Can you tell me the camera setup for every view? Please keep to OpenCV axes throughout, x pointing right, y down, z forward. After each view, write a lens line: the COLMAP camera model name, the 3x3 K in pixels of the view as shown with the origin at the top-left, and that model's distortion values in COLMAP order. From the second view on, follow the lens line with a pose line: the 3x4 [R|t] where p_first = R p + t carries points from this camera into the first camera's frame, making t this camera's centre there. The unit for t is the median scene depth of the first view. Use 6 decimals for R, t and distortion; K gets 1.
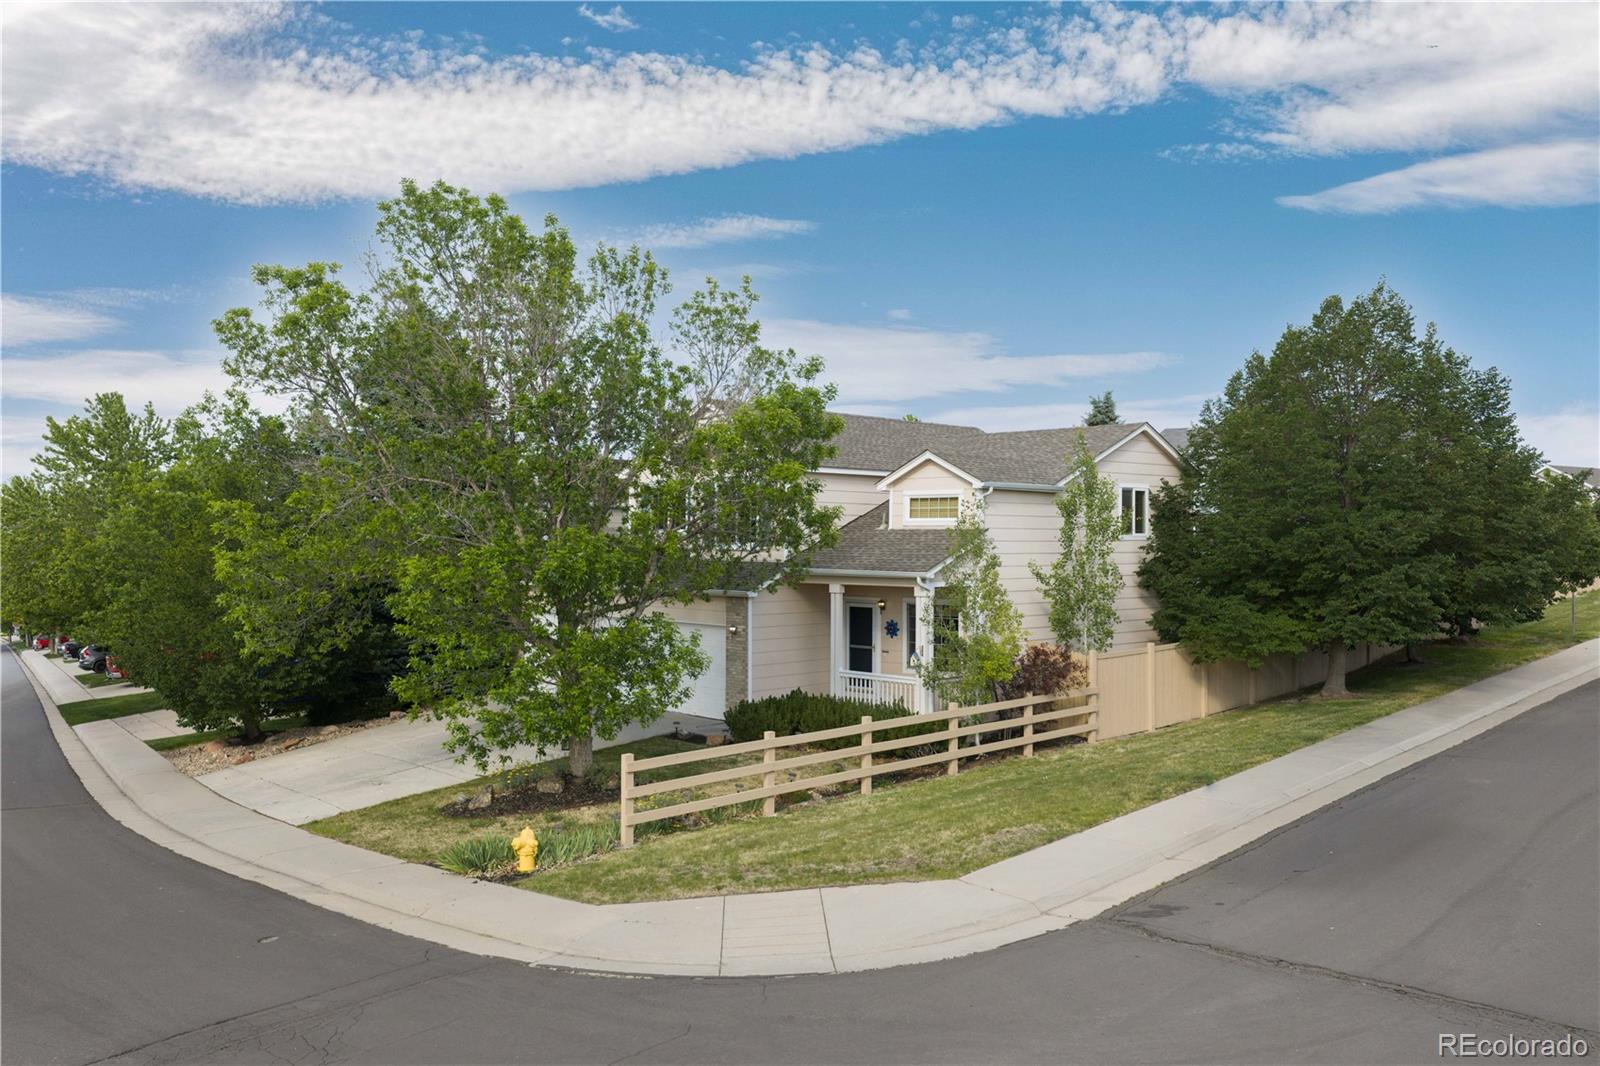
lens RADIAL K [[1285.6, 0, 800.0], [0, 1285.6, 533.0], [0, 0, 1]] dist [0.002652, -0.001511]
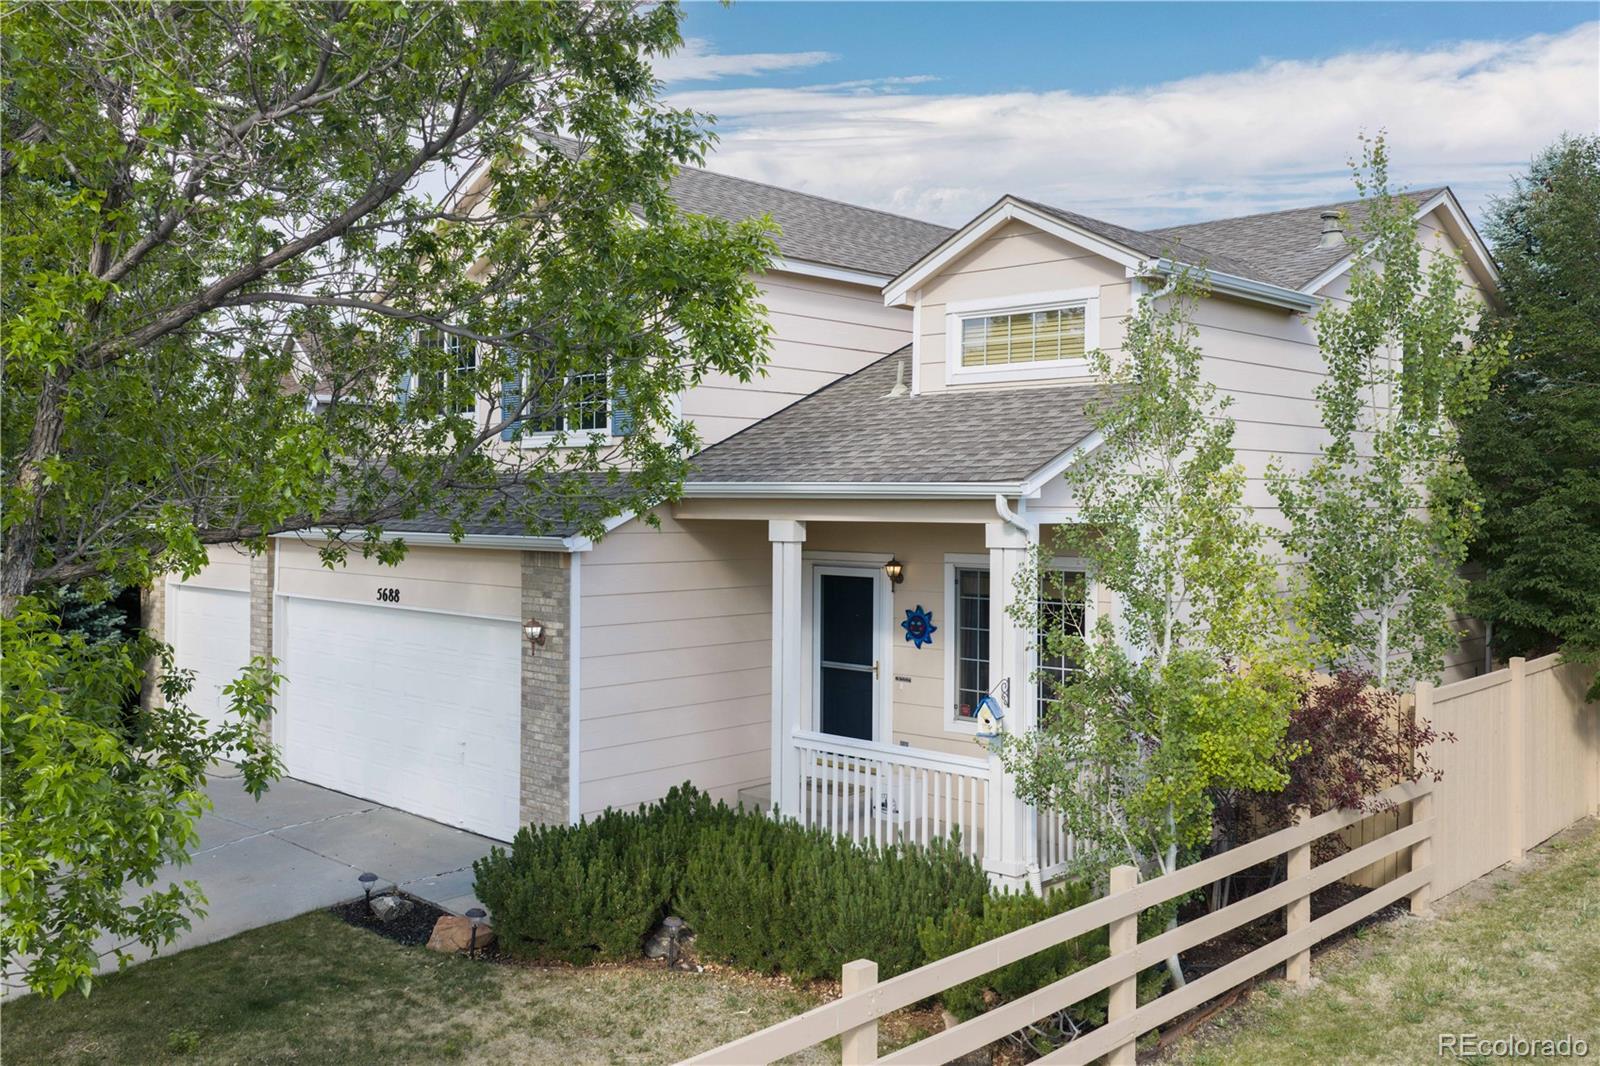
lens RADIAL K [[1350.2, 0, 838.0], [0, 1350.2, 528.3], [0, 0, 1]] dist [0.000342, -0.003231]
pose [[0.999428, -0.000306, 0.033823, 0.030776], [-0.000563, 0.999670, 0.025701, 0.031919], [-0.033819, -0.025705, 0.999097, 0.581646]]
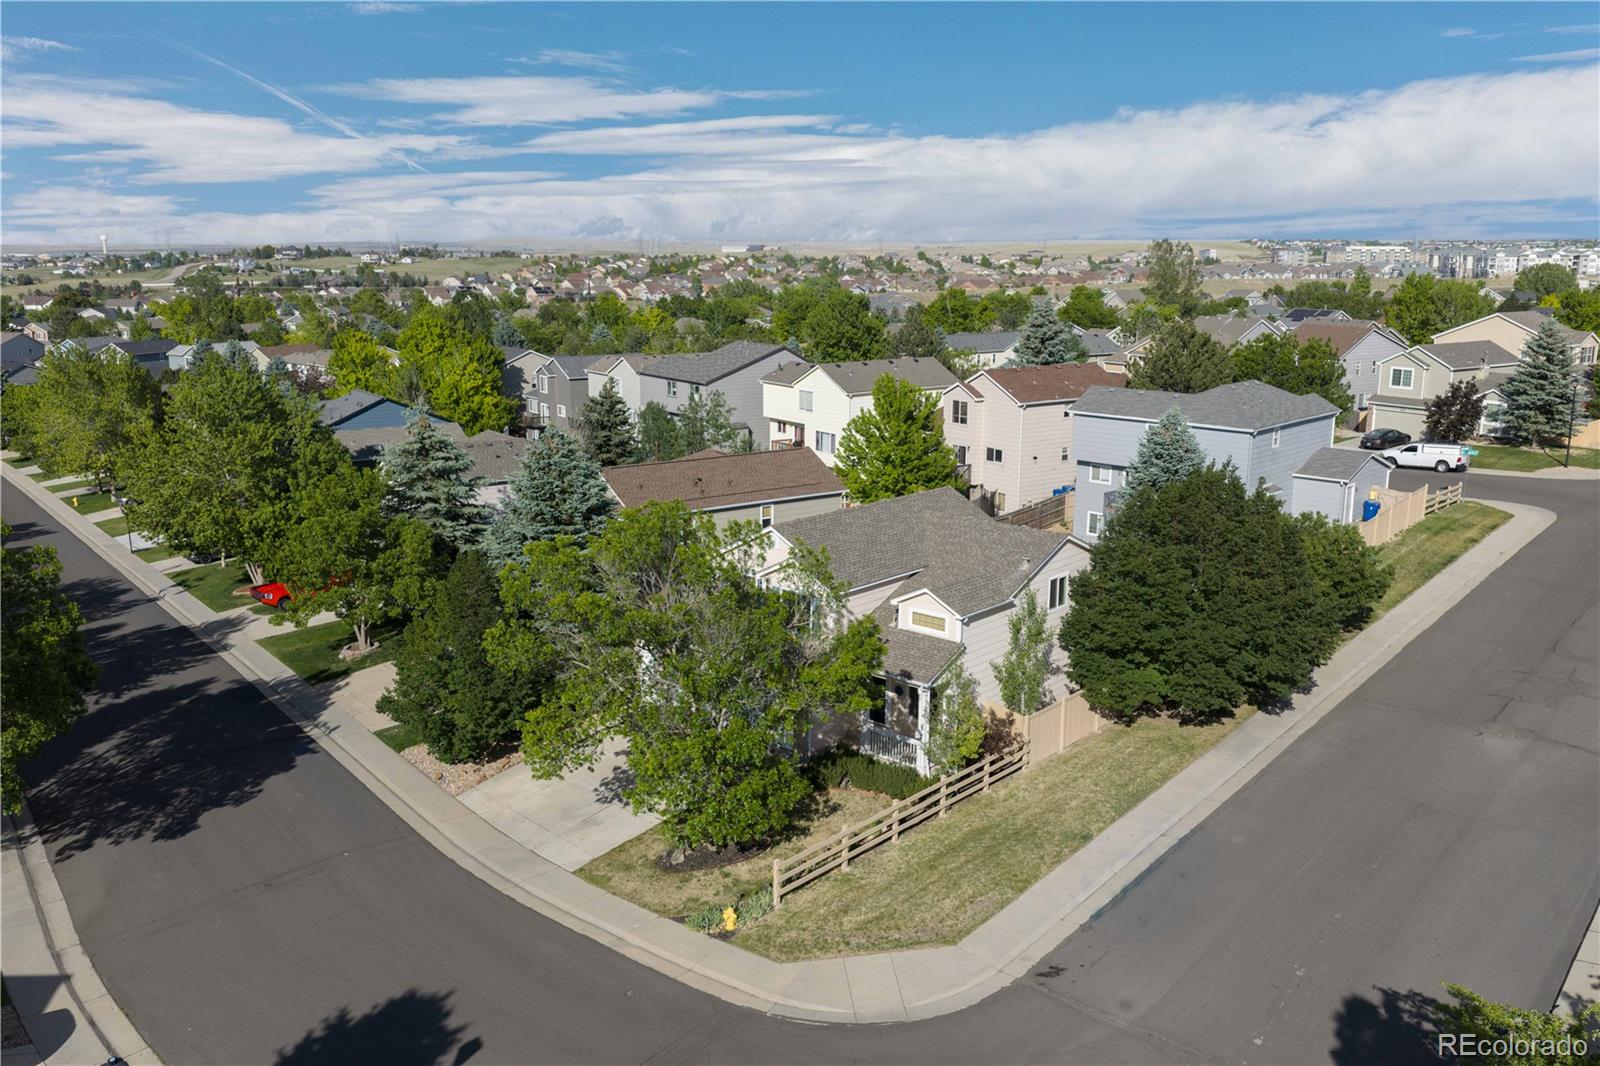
lens RADIAL K [[1285.6, 0, 800.0], [0, 1285.6, 533.0], [0, 0, 1]] dist [0.002652, -0.001511]
pose [[0.998776, -0.019017, 0.045661, -0.122335], [0.008049, 0.973324, 0.229295, -0.494805], [-0.048804, -0.228646, 0.972285, -0.484516]]
